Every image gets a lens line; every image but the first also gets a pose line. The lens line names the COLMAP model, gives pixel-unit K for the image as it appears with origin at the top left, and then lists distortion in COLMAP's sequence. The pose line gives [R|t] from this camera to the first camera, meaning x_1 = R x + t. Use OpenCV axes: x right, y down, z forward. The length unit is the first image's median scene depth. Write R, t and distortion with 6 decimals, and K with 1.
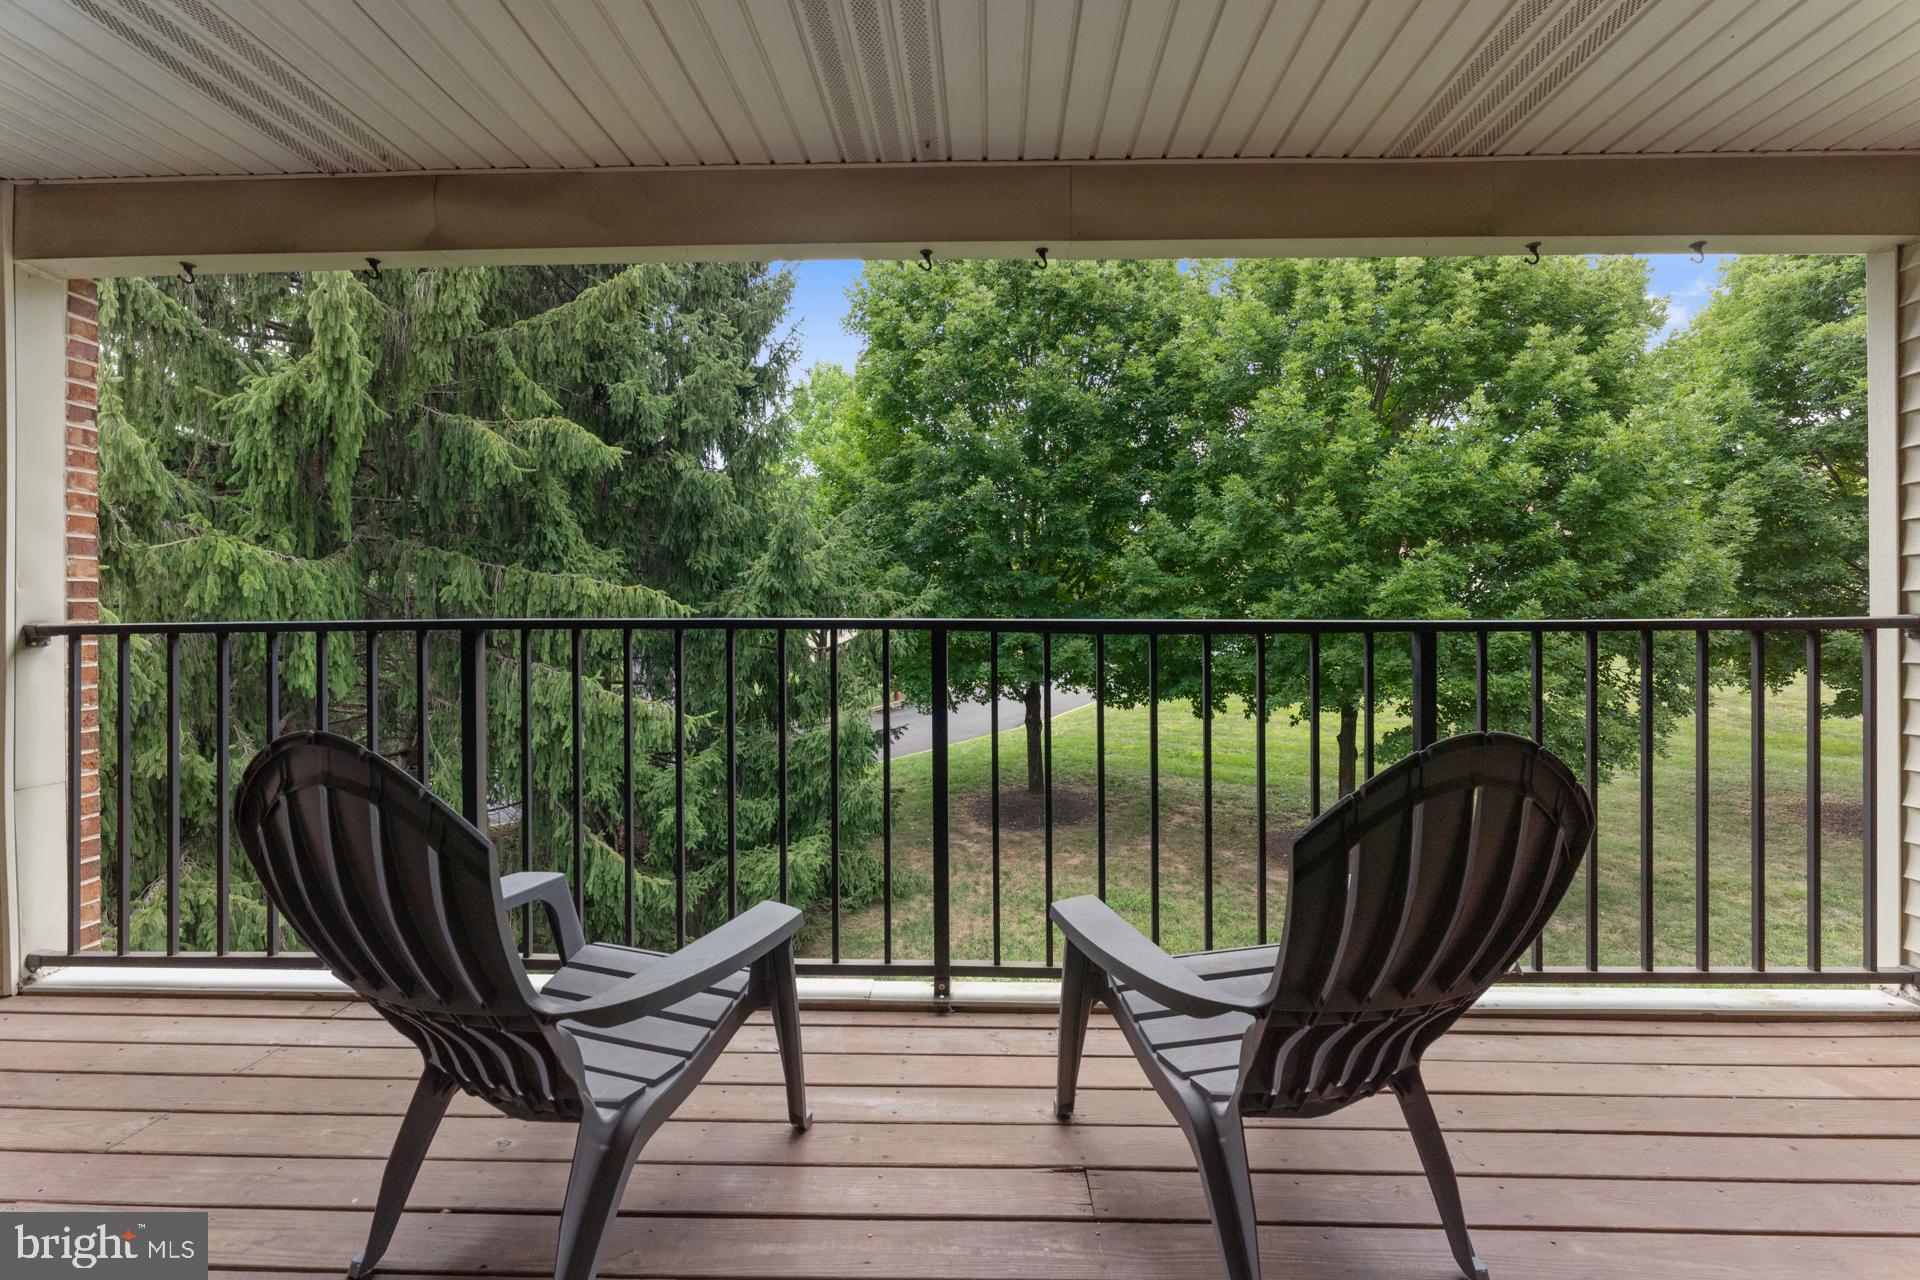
lens RADIAL K [[803.7, 0, 969.7], [0, 803.7, 594.9], [0, 0, 1]] dist [-0.000153, -0.000204]
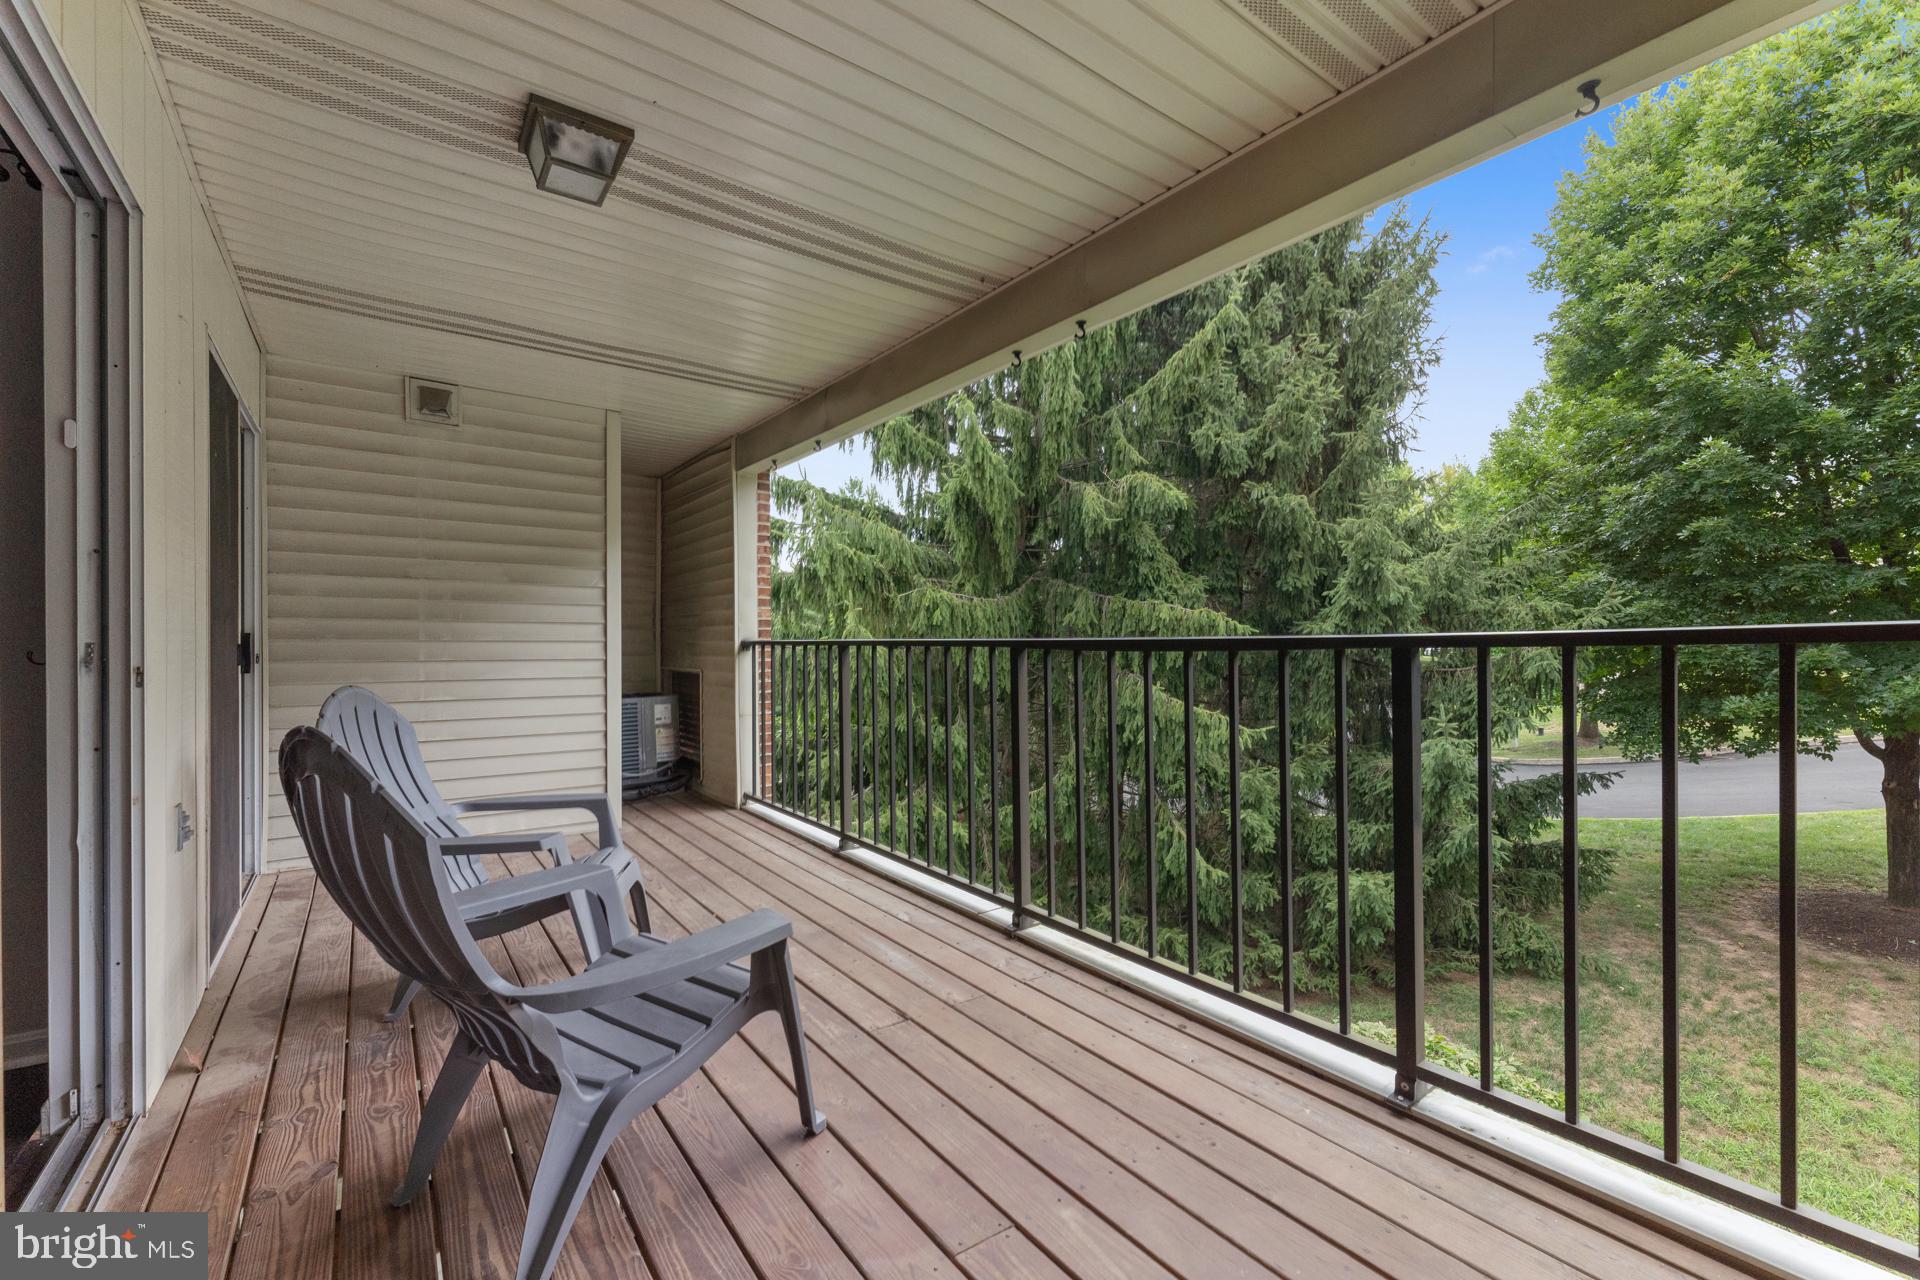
lens RADIAL K [[797.3, 0, 966.4], [0, 797.3, 629.6], [0, 0, 1]] dist [0.000046, -0.000045]
pose [[0.611328, -0.013927, -0.791255, 0.264930], [0.027625, 0.999611, 0.003749, 0.005003], [0.790895, -0.024151, 0.611475, 0.049887]]
